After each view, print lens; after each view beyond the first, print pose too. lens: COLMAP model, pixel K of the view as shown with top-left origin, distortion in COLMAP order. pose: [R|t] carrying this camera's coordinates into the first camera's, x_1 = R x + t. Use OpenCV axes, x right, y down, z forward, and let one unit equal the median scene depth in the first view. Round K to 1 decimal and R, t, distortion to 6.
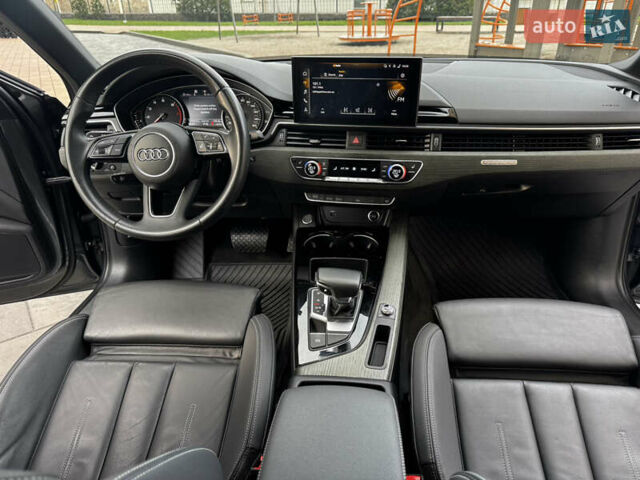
lens RADIAL K [[451.3, 0, 315.6], [0, 451.3, 244.7], [0, 0, 1]] dist [0.090144, -0.147707]
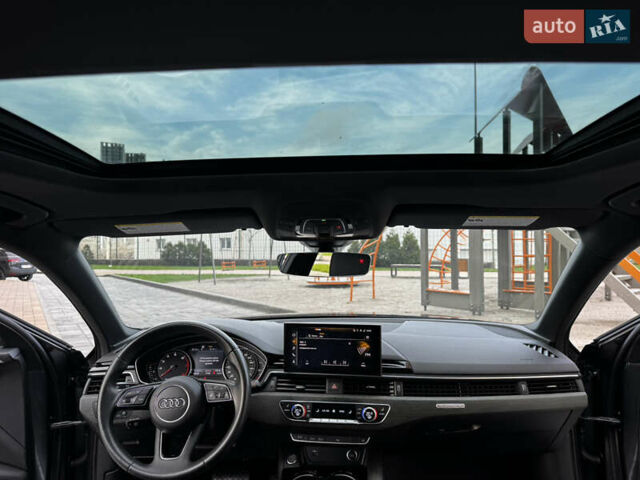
lens RADIAL K [[451.3, 0, 315.6], [0, 451.3, 244.7], [0, 0, 1]] dist [0.090144, -0.147707]
pose [[0.997587, 0.013426, 0.068121, -0.049256], [0.020790, 0.878348, -0.477569, 0.018358], [-0.066246, 0.477833, 0.875949, -0.249810]]
